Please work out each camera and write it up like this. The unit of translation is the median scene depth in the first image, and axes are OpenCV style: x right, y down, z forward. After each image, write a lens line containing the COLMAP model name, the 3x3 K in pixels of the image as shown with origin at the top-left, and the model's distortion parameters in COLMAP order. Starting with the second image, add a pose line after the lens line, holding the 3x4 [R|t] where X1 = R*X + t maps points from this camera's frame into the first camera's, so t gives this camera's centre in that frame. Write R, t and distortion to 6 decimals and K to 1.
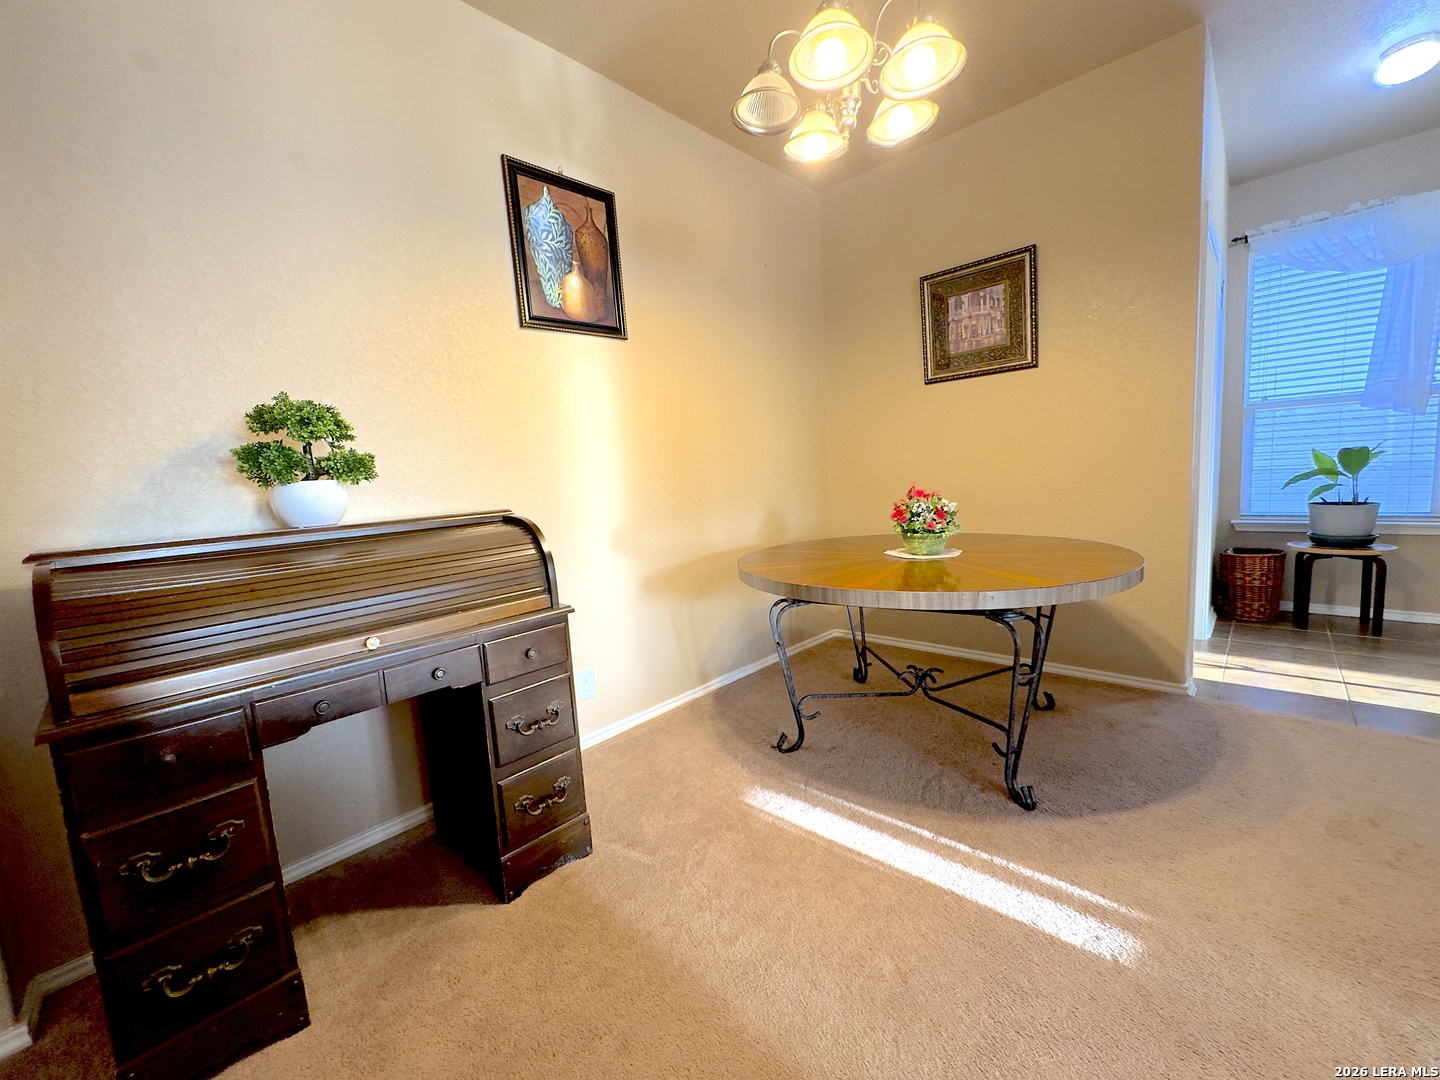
lens RADIAL K [[582.1, 0, 720.0], [0, 582.1, 540.0], [0, 0, 1]] dist [-0.002903, -0.000413]
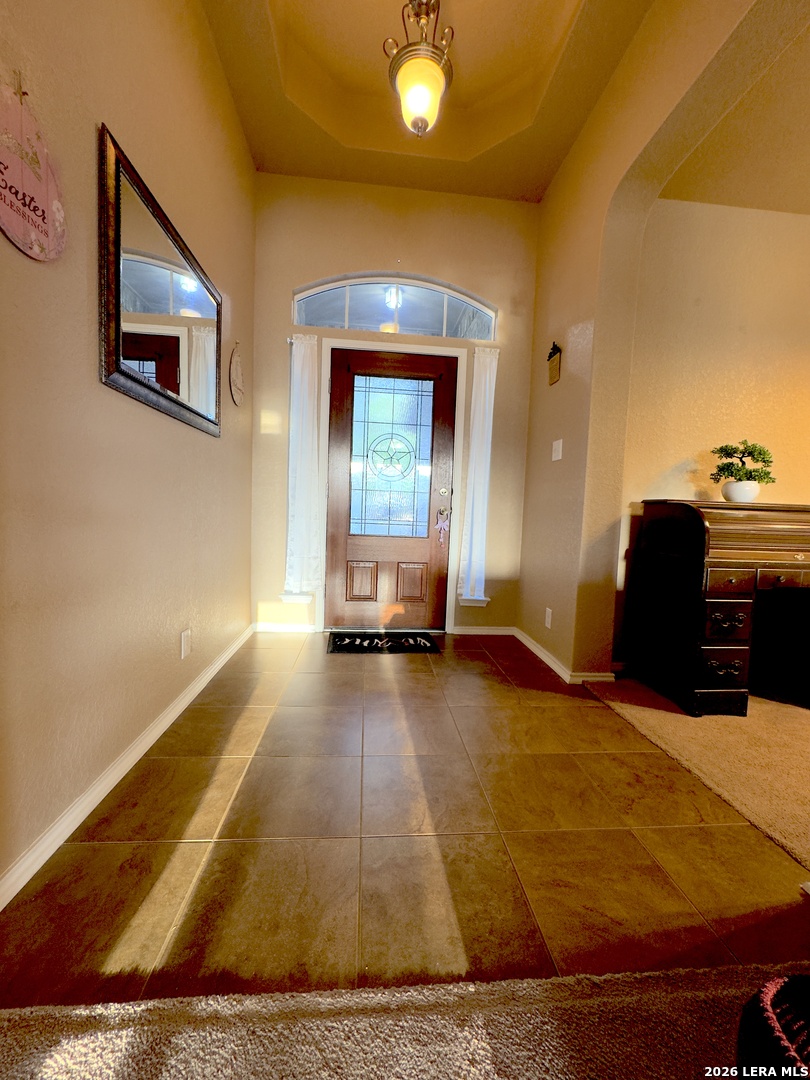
lens RADIAL K [[436.6, 0, 405.0], [0, 436.6, 540.0], [0, 0, 1]] dist [-0.002903, -0.000413]
pose [[0.737936, 0.134433, -0.661345, -0.540328], [-0.156625, 0.987318, 0.025931, 0.263340], [0.656444, 0.084448, 0.749633, -0.988861]]
